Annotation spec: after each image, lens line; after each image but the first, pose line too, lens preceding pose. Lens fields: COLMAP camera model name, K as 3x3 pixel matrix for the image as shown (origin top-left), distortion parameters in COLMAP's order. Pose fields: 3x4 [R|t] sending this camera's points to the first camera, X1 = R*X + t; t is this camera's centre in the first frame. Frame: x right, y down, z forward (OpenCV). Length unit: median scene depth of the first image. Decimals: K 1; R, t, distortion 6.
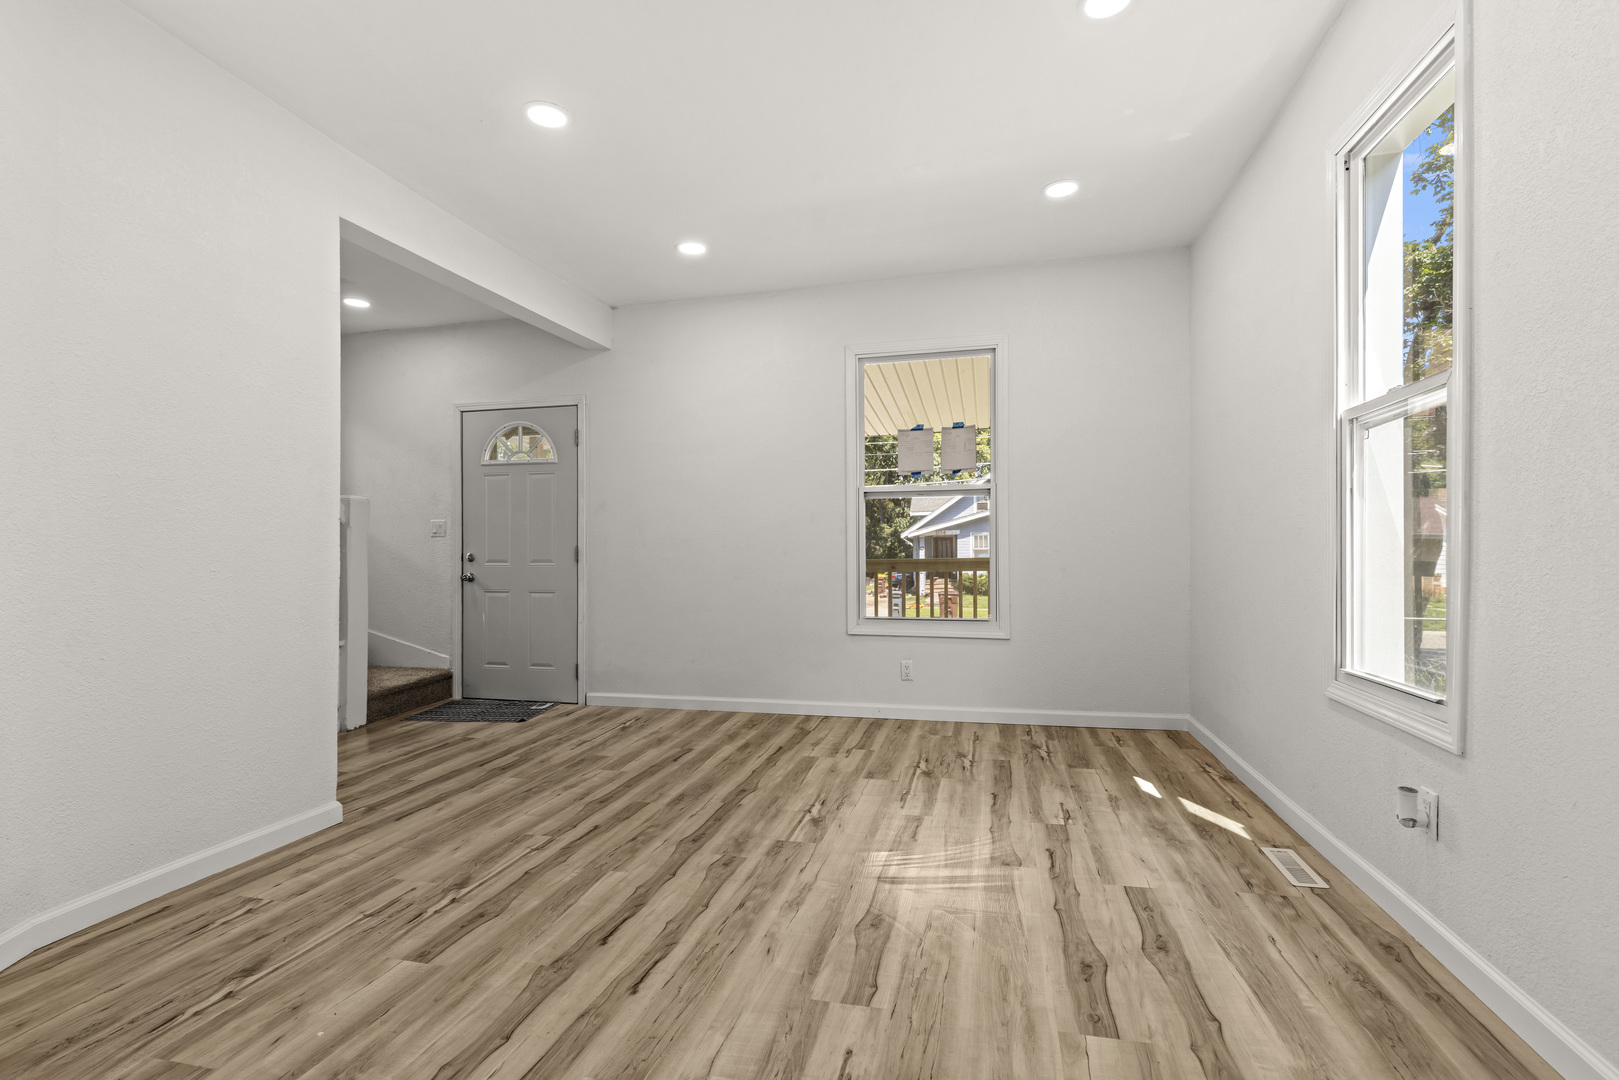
lens RADIAL K [[730.3, 0, 816.0], [0, 730.3, 558.9], [0, 0, 1]] dist [-0.000002, 0.000133]
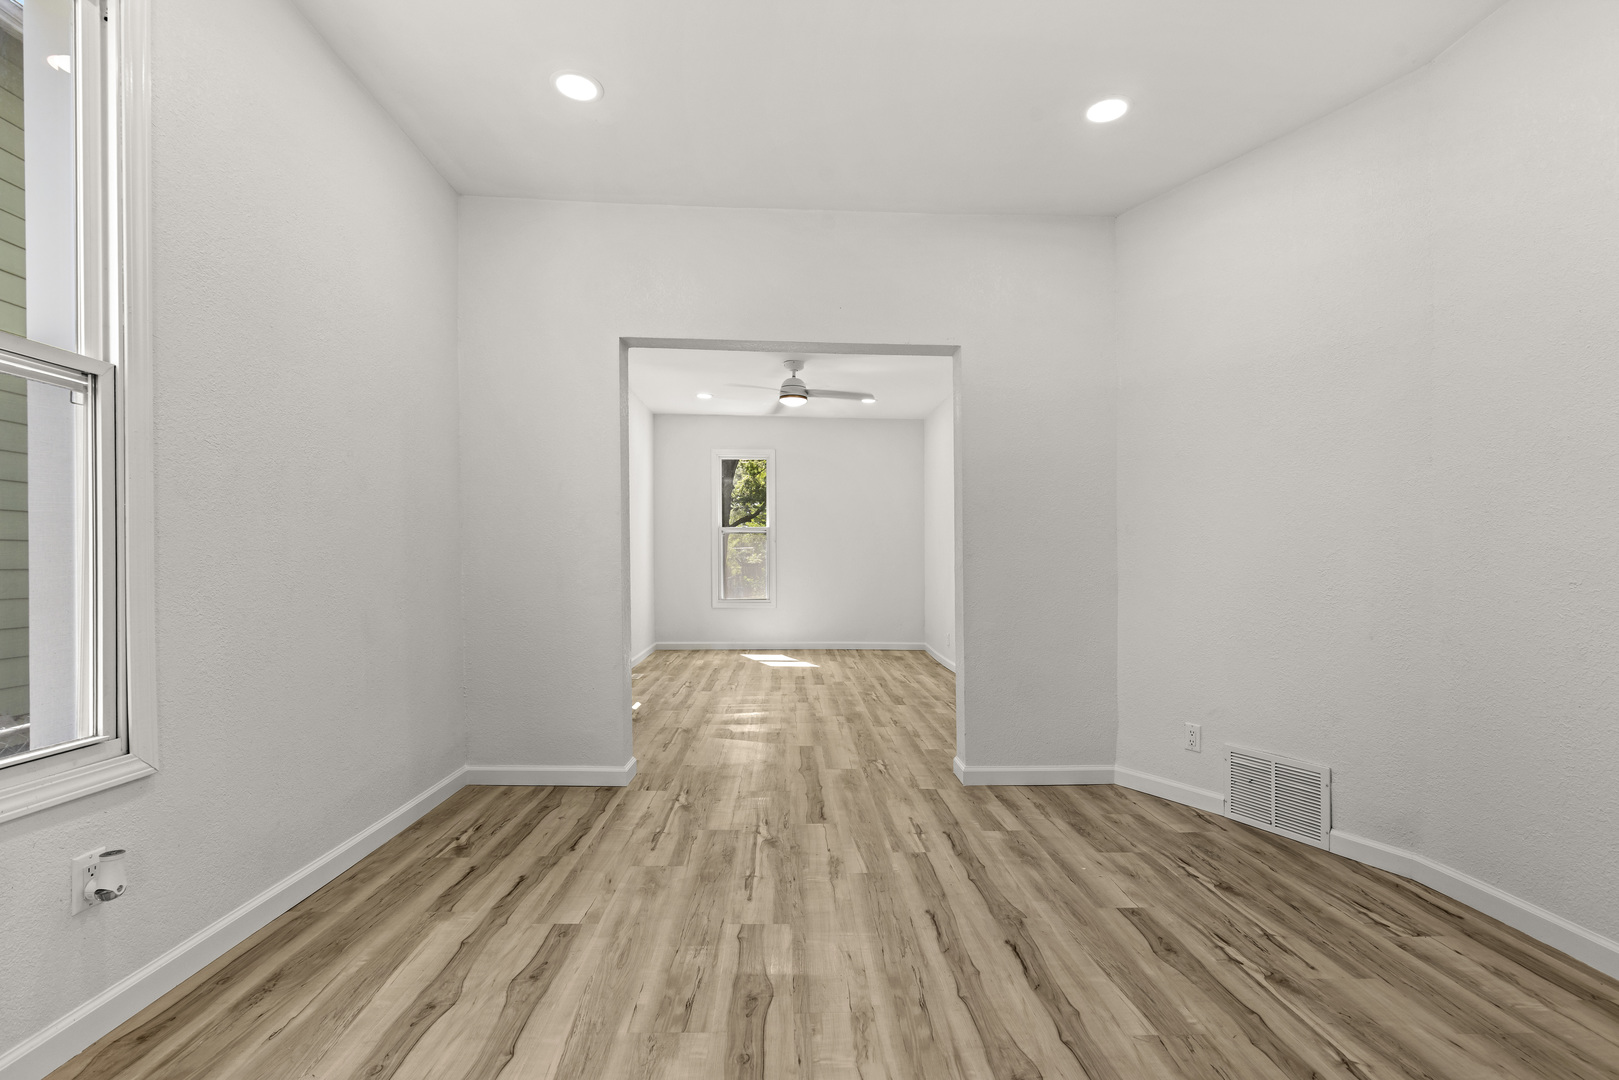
lens RADIAL K [[730.3, 0, 816.0], [0, 730.3, 558.9], [0, 0, 1]] dist [-0.000002, 0.000133]
pose [[-0.959692, 0.004665, -0.281015, 0.260071], [0.004689, 0.999989, 0.000587, -0.017532], [0.281015, -0.000754, -0.959703, 1.941088]]
